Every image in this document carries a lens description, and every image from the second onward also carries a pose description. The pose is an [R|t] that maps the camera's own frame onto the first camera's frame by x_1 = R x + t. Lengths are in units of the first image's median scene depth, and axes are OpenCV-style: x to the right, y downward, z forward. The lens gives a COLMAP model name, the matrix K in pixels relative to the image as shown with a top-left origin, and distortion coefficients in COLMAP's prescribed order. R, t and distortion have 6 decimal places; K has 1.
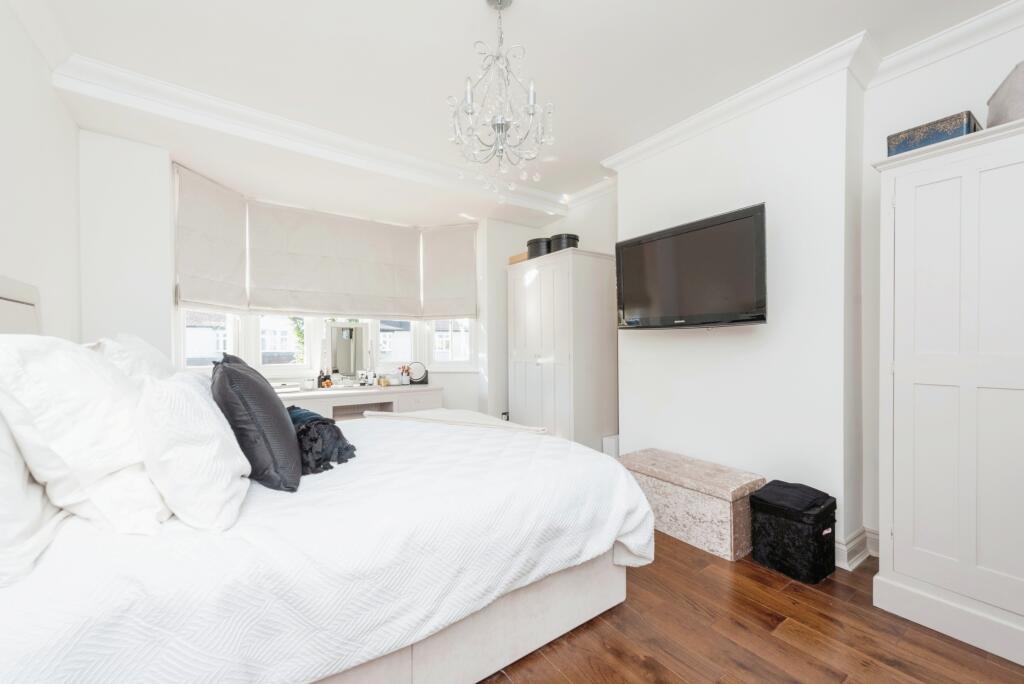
lens RADIAL K [[406.3, 0, 511.8], [0, 406.3, 349.3], [0, 0, 1]] dist [0.018109, -0.000144]
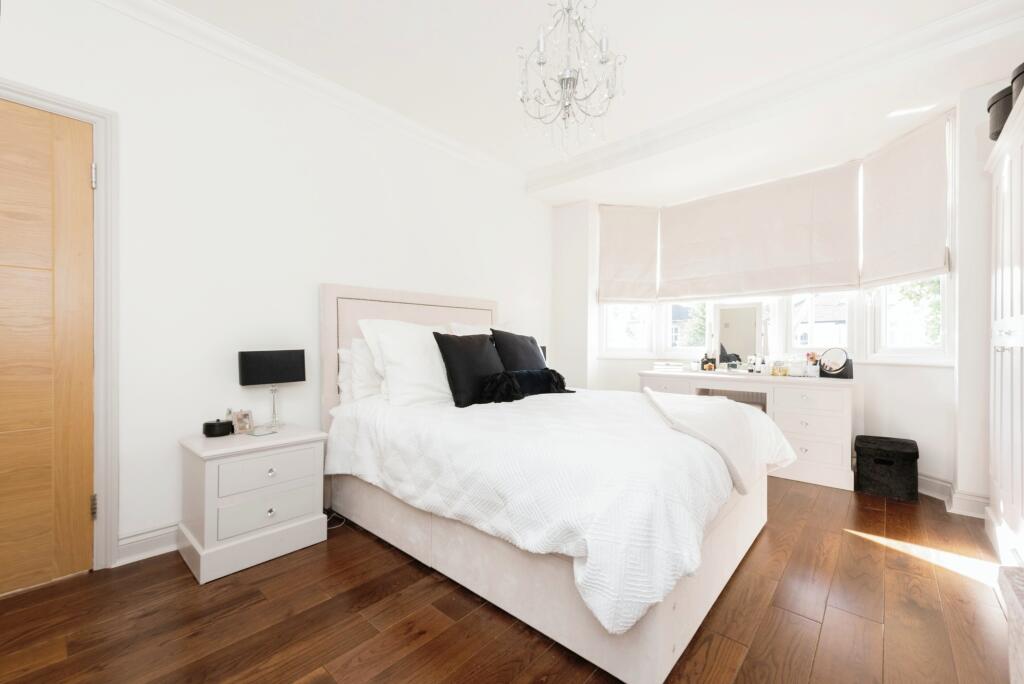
lens RADIAL K [[408.4, 0, 512.0], [0, 408.4, 342.0], [0, 0, 1]] dist [0.000772, -0.000005]
pose [[0.213106, -0.009853, -0.976979, 0.417576], [-0.000007, 0.999949, -0.010086, 0.034390], [0.977029, 0.002156, 0.213095, 0.321661]]
